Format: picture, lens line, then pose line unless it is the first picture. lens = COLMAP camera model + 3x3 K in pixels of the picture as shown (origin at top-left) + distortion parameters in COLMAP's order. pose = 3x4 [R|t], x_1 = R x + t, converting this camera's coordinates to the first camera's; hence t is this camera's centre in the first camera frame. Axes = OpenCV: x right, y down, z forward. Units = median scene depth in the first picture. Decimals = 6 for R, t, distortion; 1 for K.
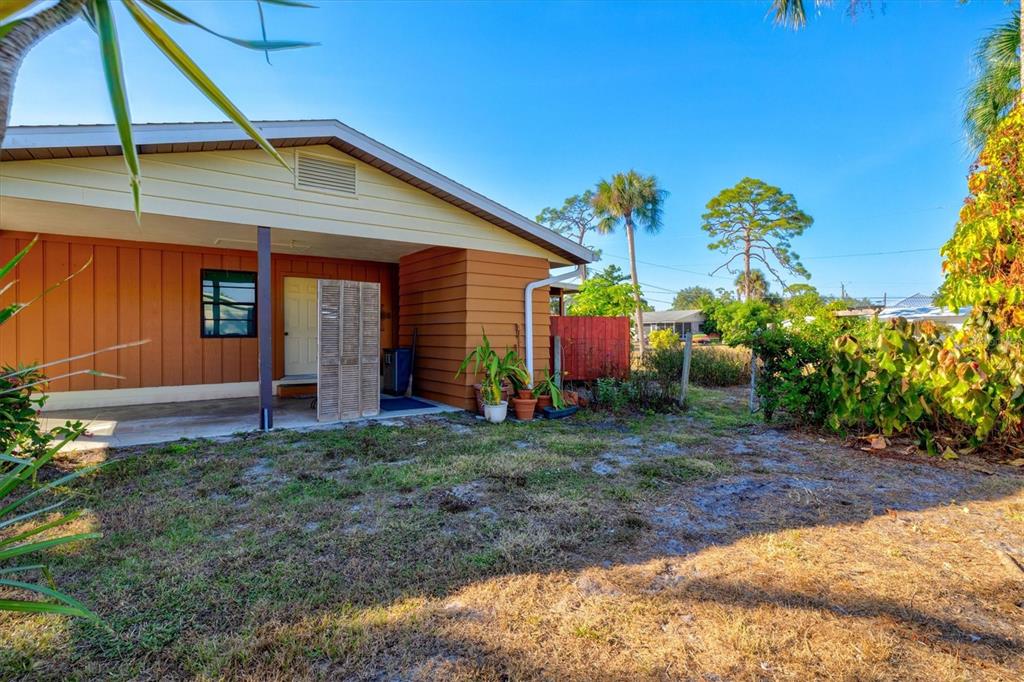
lens RADIAL K [[481.1, 0, 512.0], [0, 481.1, 341.0], [0, 0, 1]] dist [-0.002448, 0.001394]
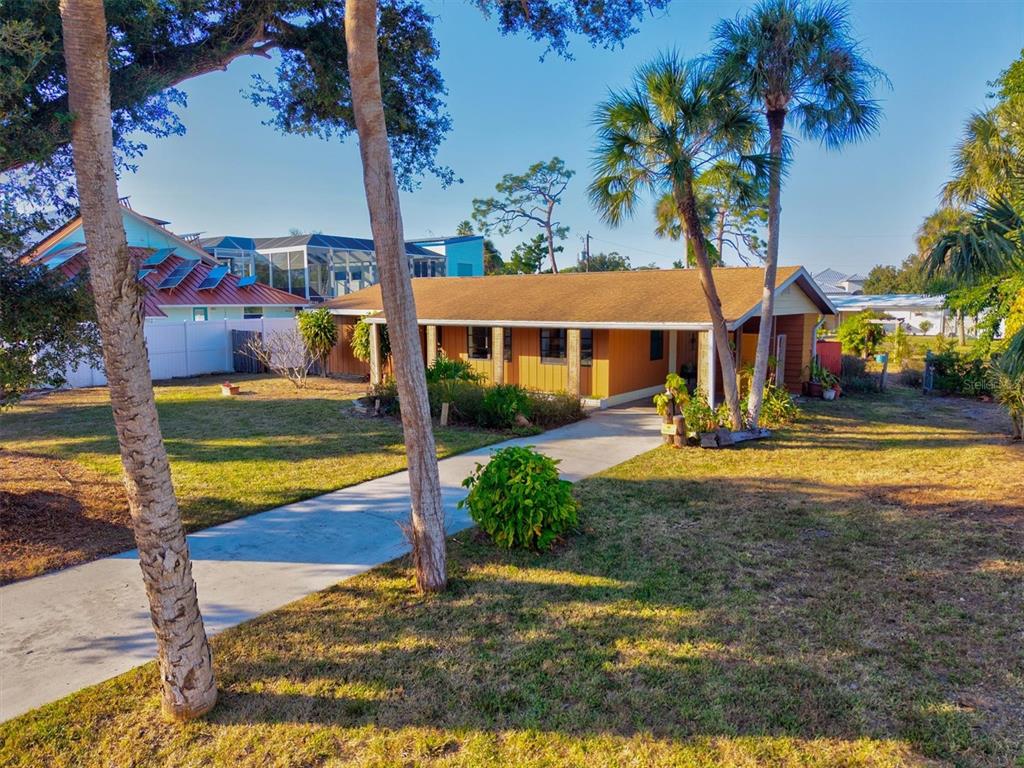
lens RADIAL K [[663.9, 0, 512.0], [0, 663.9, 384.0], [0, 0, 1]] dist [0.064616, -0.000495]
pose [[0.958099, -0.029305, 0.284933, -0.312247], [0.000316, 0.994860, 0.101259, -0.027392], [-0.286436, -0.096926, 0.953184, -0.204466]]
